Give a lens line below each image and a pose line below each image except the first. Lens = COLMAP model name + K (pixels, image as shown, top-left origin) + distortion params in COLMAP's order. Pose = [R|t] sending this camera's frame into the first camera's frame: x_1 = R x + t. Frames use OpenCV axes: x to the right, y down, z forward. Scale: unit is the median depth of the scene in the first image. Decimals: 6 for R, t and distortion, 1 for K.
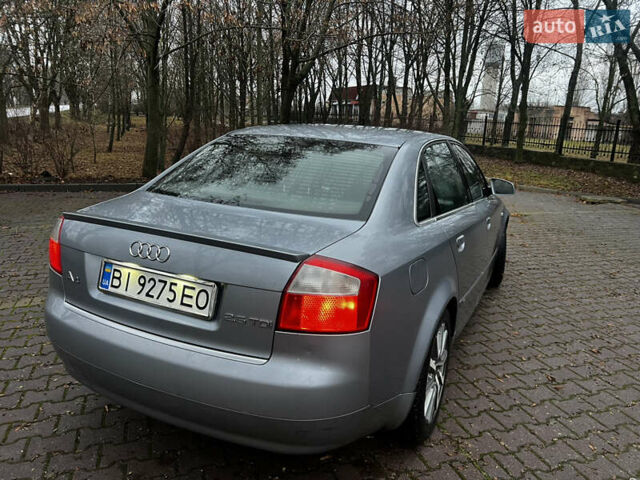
lens RADIAL K [[482.1, 0, 320.1], [0, 482.1, 236.7], [0, 0, 1]] dist [0.073552, -0.071967]
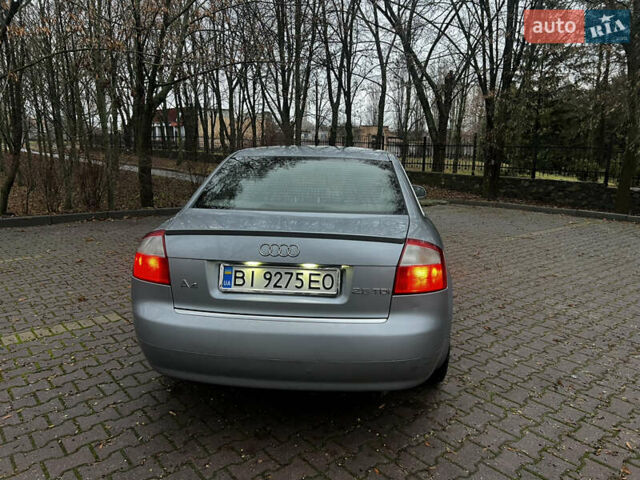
lens RADIAL K [[482.1, 0, 320.1], [0, 482.1, 236.7], [0, 0, 1]] dist [0.073552, -0.071967]
pose [[0.937262, -0.094756, 0.335502, -0.642761], [0.108293, 0.993879, -0.021826, 0.033585], [-0.331380, 0.056789, 0.941787, -0.195470]]
